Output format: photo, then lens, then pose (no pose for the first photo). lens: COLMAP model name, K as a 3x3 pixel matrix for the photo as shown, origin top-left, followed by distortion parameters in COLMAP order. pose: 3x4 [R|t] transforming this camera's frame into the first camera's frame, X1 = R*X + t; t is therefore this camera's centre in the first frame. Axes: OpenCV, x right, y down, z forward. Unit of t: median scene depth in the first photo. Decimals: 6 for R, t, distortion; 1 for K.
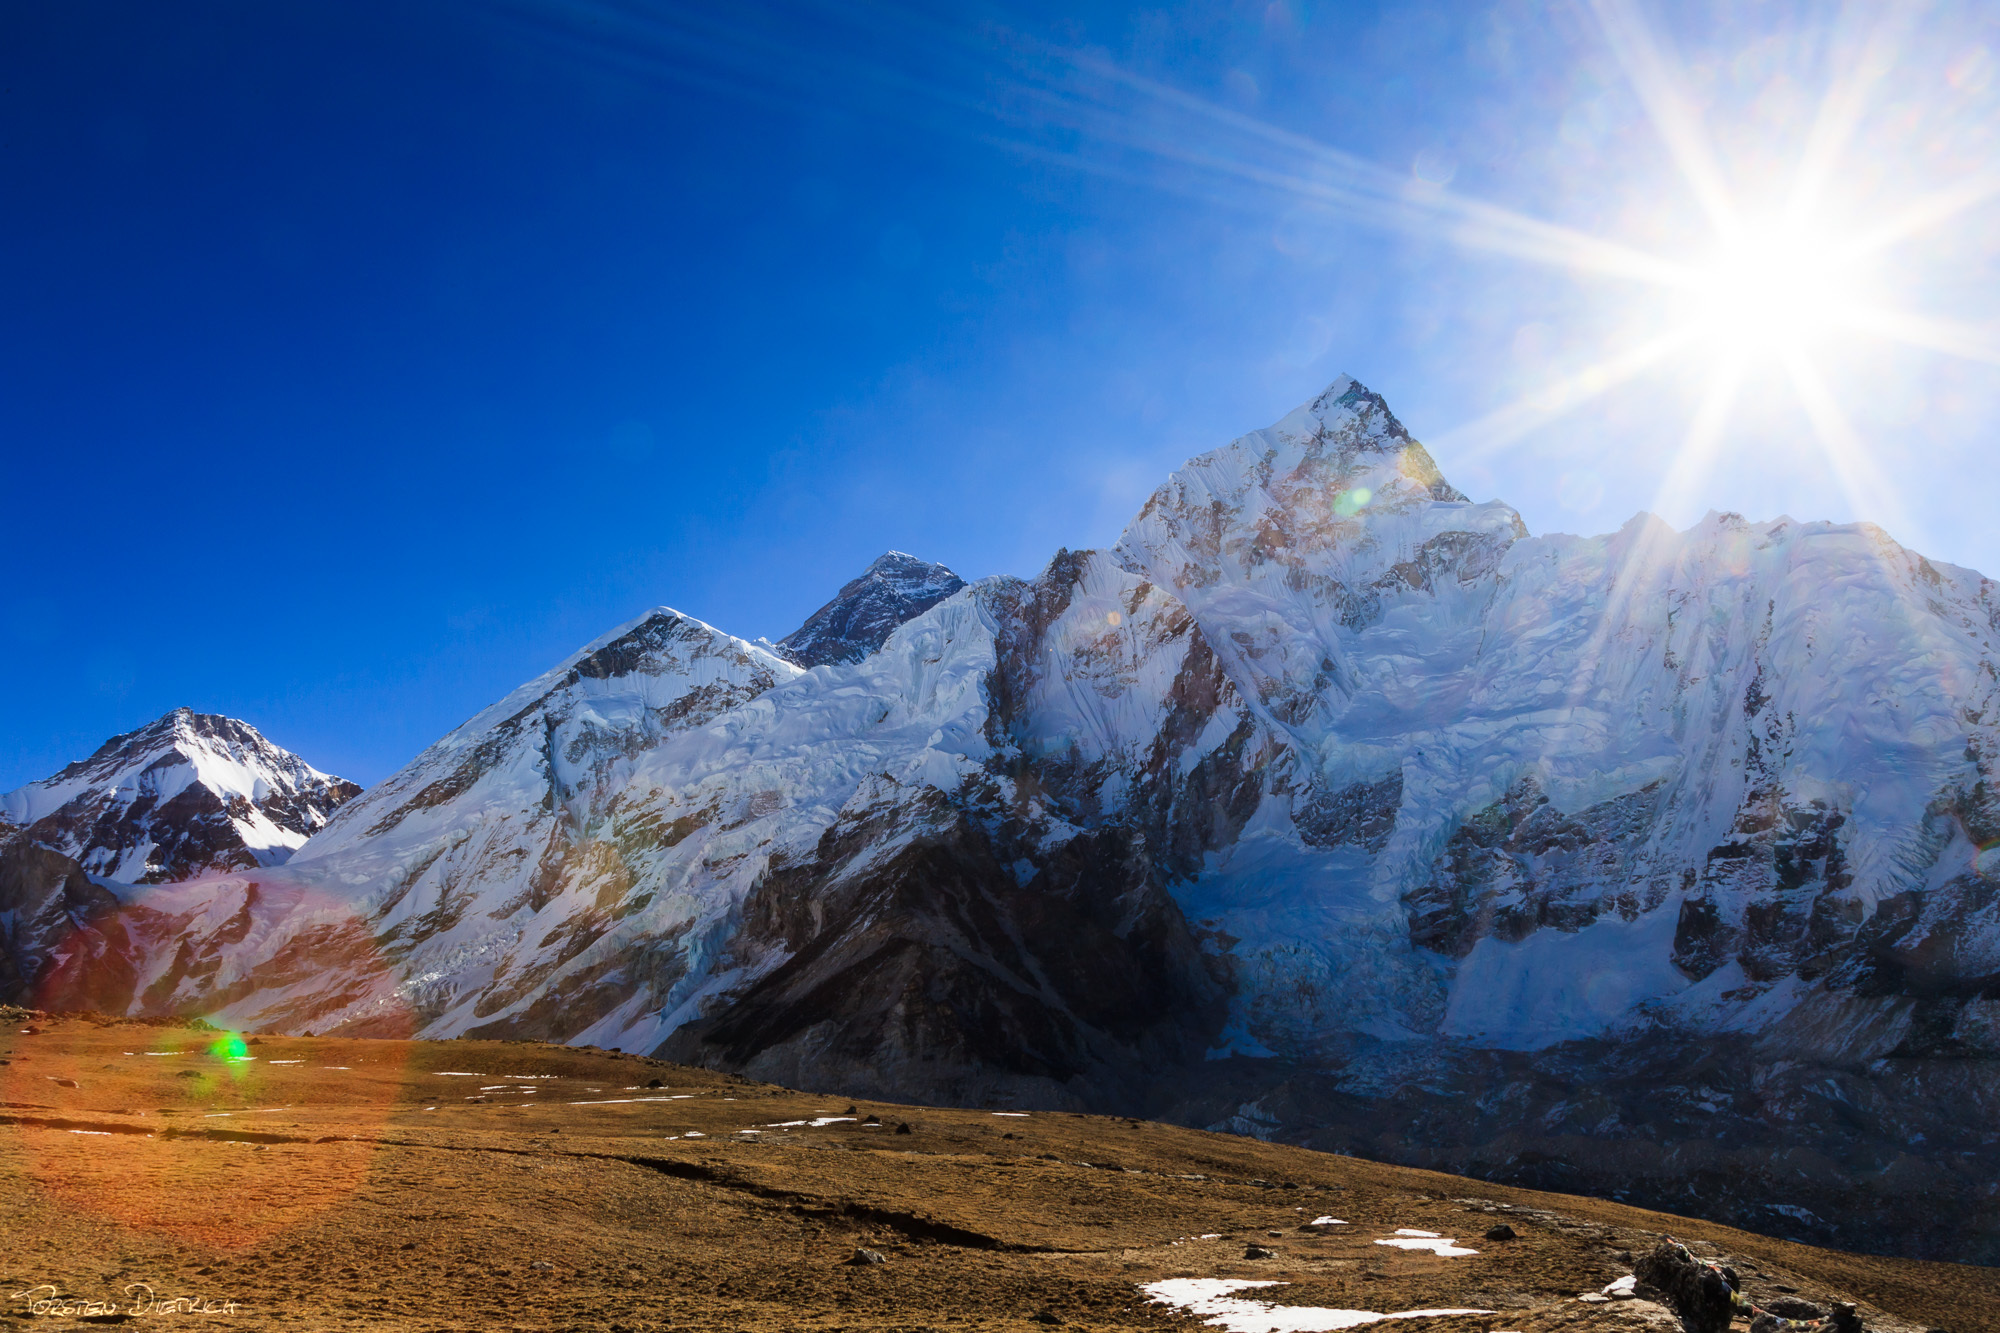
lens RADIAL K [[1322.5, 0, 1001.9], [0, 1322.5, 664.2], [0, 0, 1]] dist [0.001714, 0.000161]
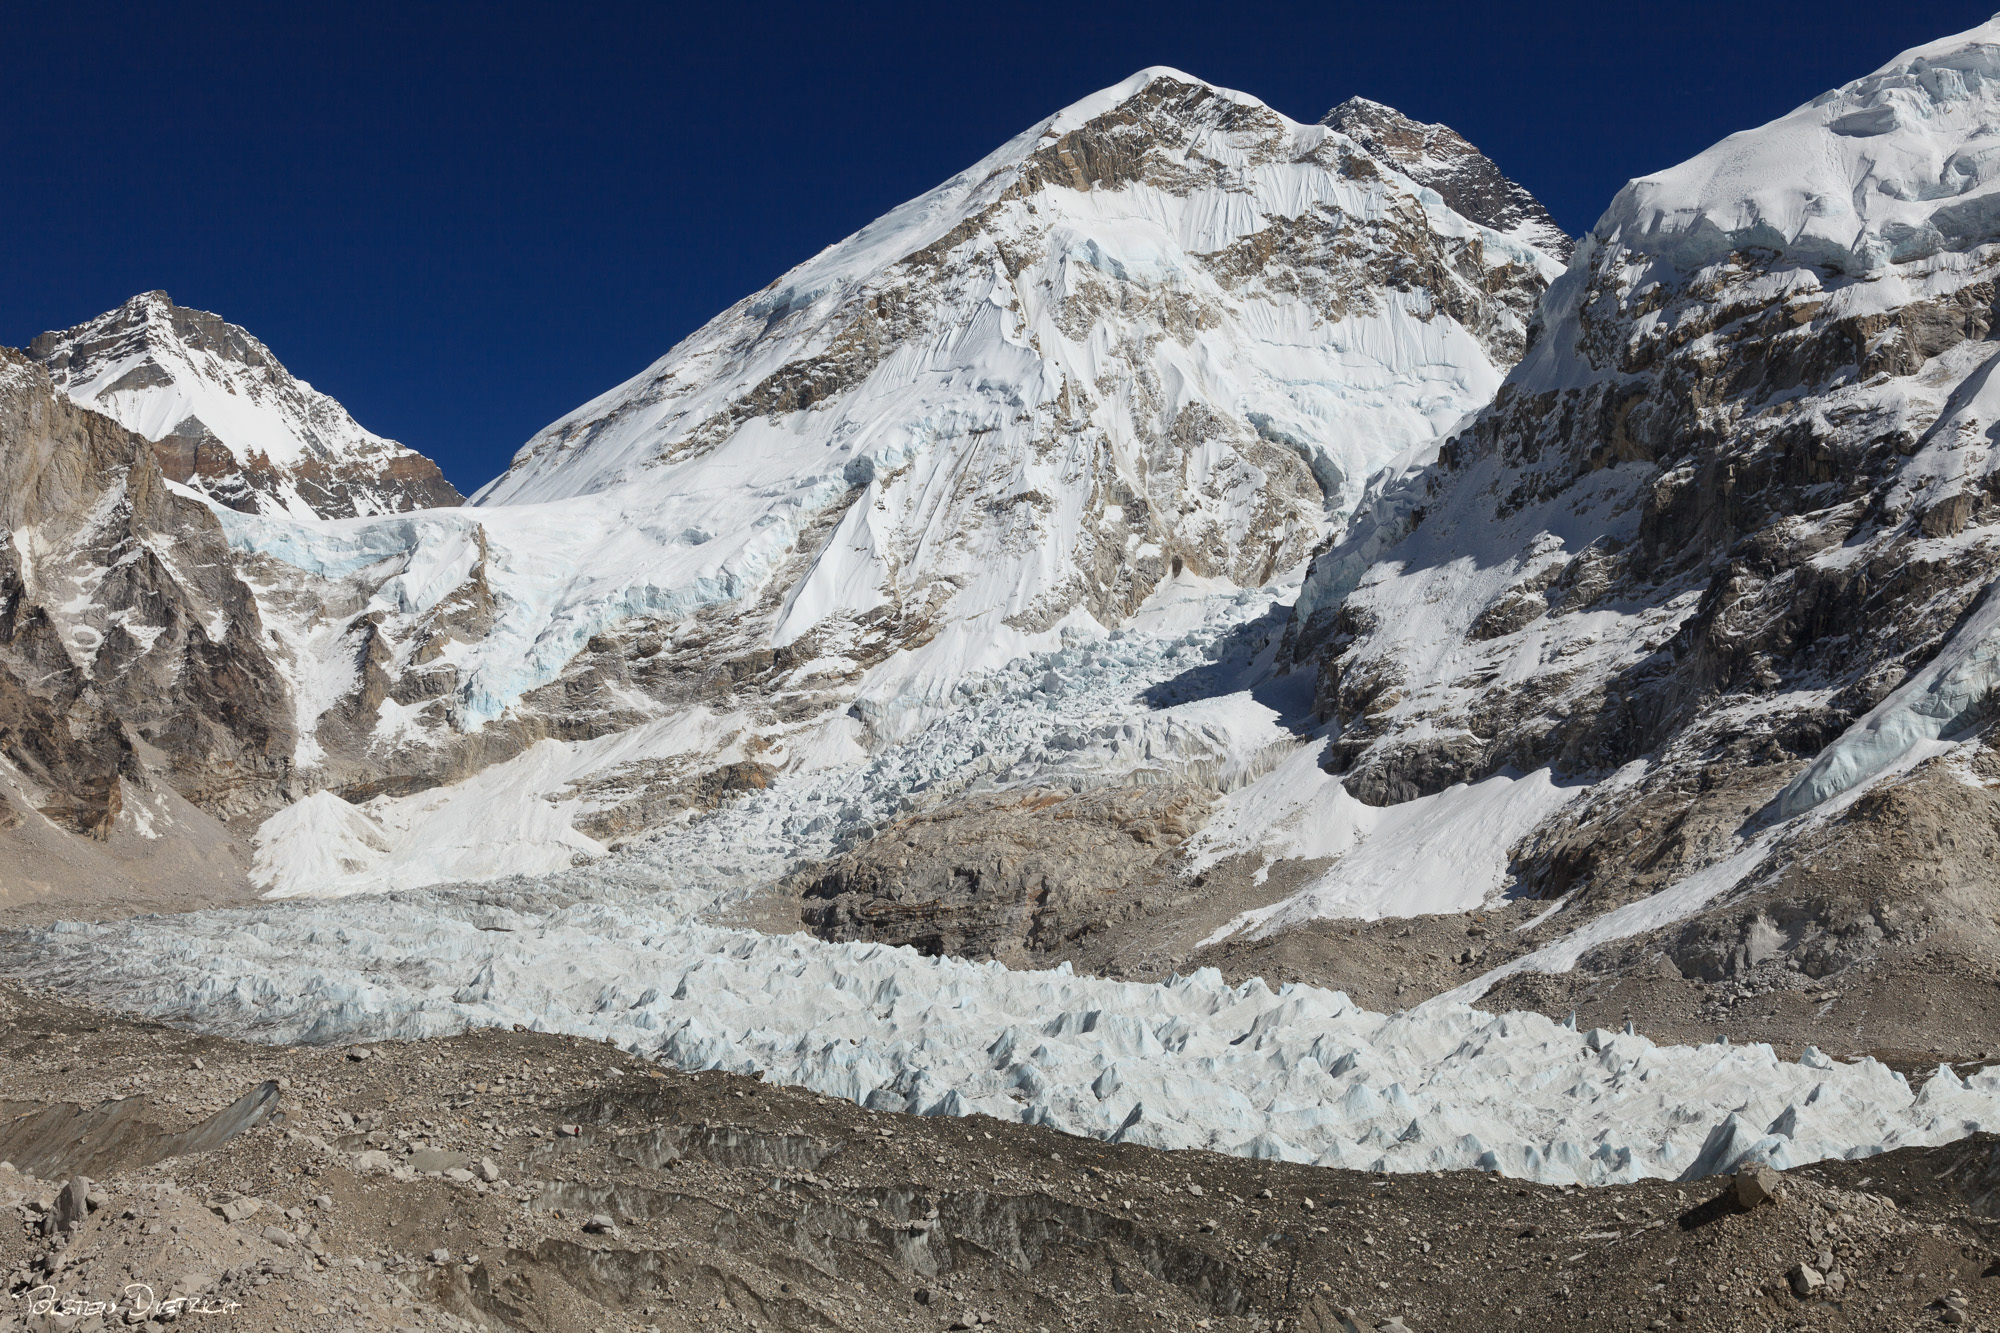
lens RADIAL K [[2074.3, 0, 998.9], [0, 2074.3, 668.4], [0, 0, 1]] dist [0.032241, 0.000000]
pose [[0.991831, 0.066101, -0.109099, -0.306371], [-0.052051, 0.990543, 0.126942, 0.114119], [0.116459, -0.120226, 0.985892, 0.299404]]
